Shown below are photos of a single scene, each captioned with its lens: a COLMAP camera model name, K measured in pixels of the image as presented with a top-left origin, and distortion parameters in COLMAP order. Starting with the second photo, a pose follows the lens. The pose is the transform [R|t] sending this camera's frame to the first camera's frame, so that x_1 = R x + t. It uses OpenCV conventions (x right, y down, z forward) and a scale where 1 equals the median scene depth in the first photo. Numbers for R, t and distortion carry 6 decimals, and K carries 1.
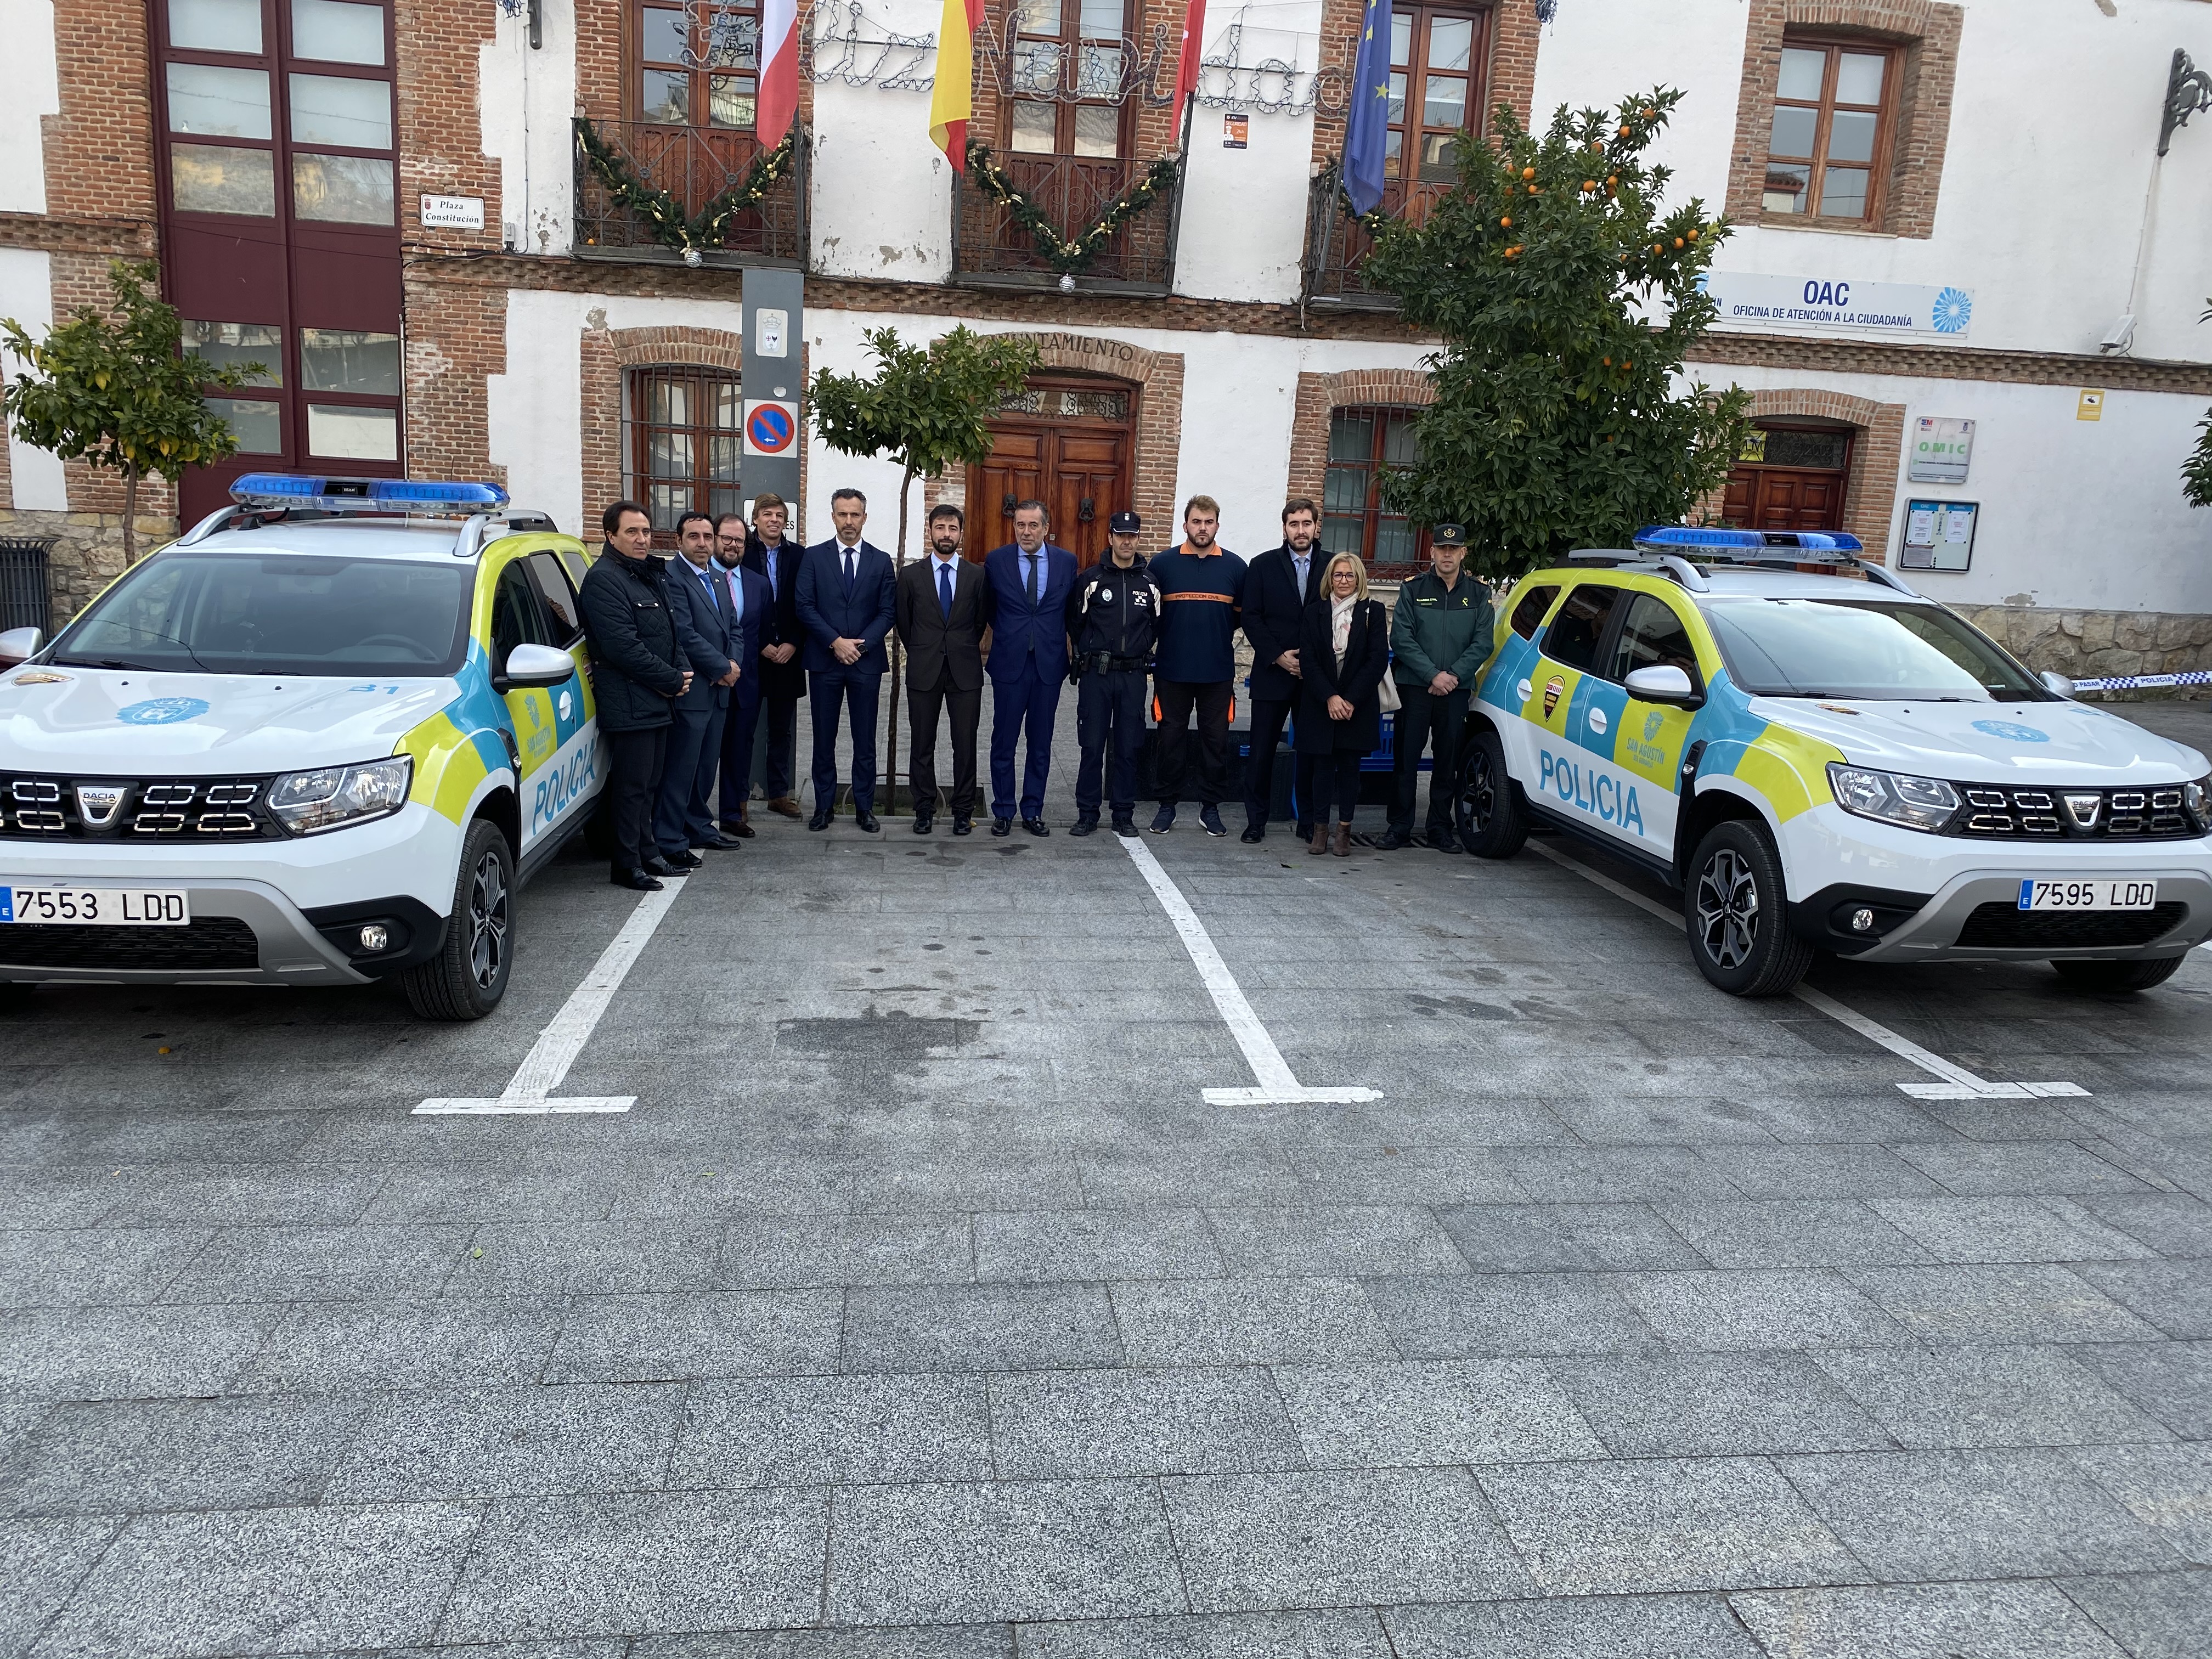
lens RADIAL K [[1677.4, 0, 1106.9], [0, 1677.4, 832.0], [0, 0, 1]] dist [0.000775, -0.001007]
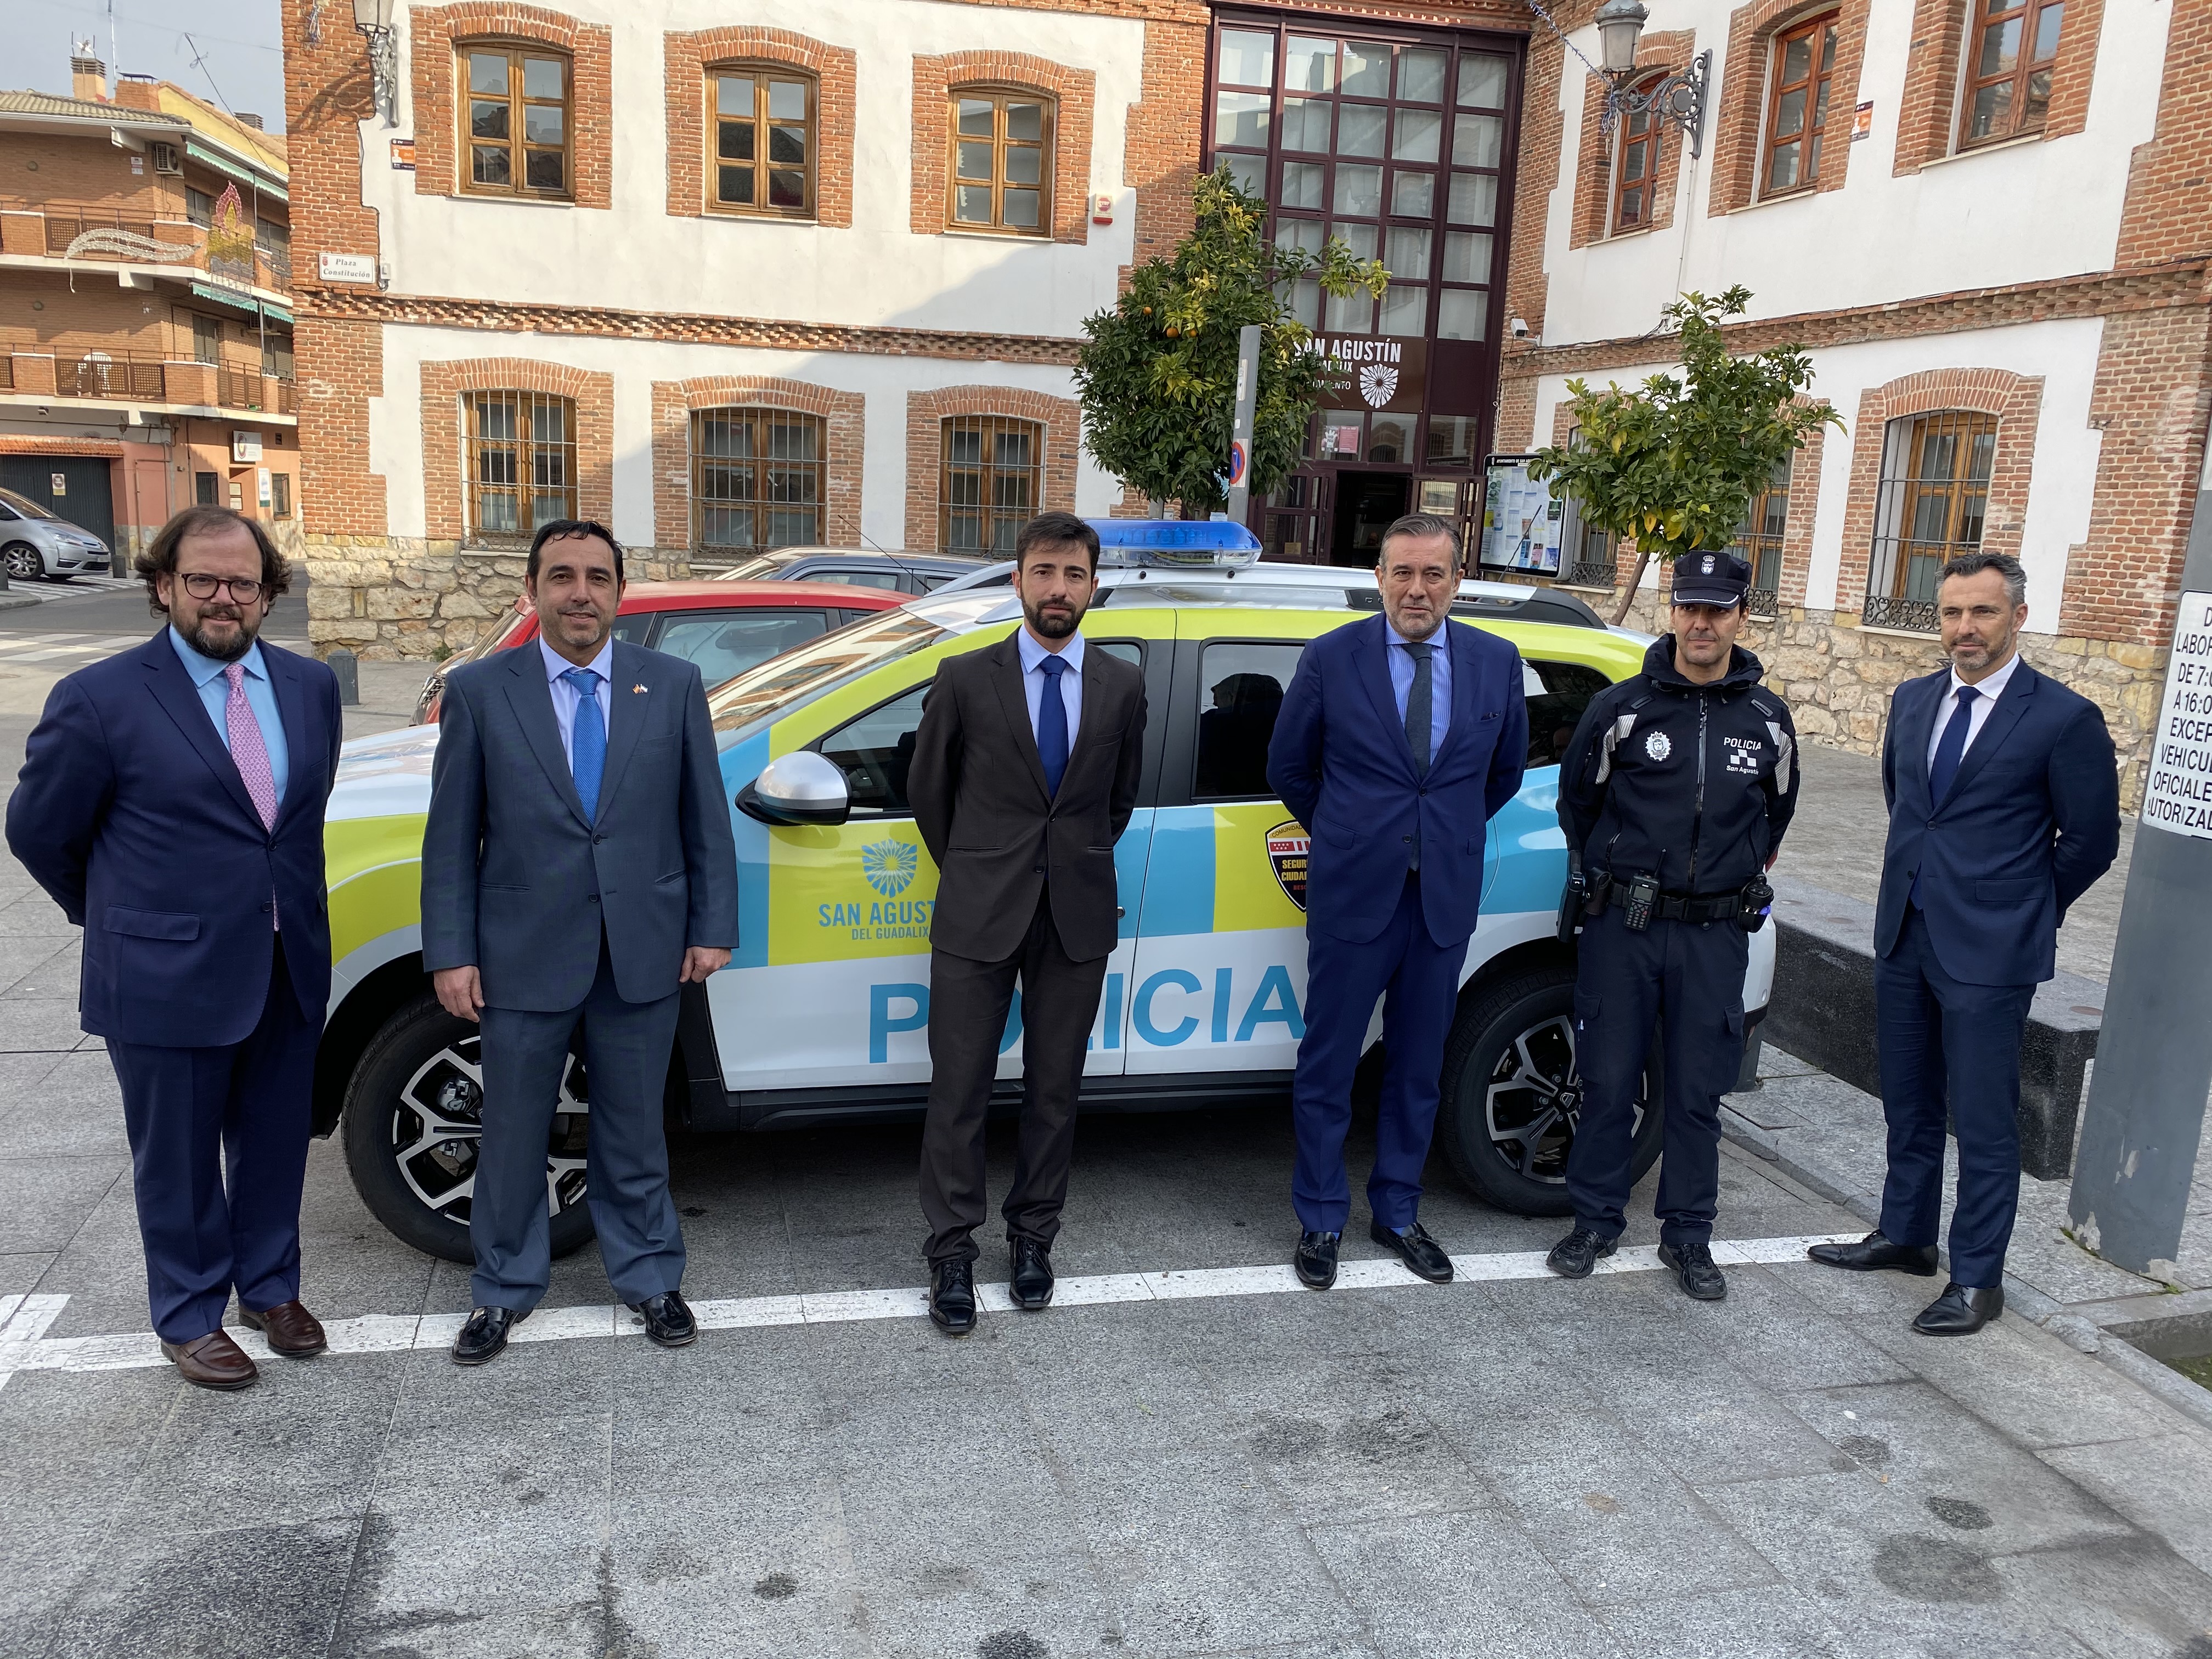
lens RADIAL K [[1677.4, 0, 1106.0], [0, 1677.4, 828.7], [0, 0, 1]] dist [0.000775, -0.001007]
pose [[0.144139, 0.138868, -0.979765, 0.124258], [-0.236742, 0.966191, 0.102116, -0.078247], [0.960821, 0.217233, 0.172142, 0.459473]]
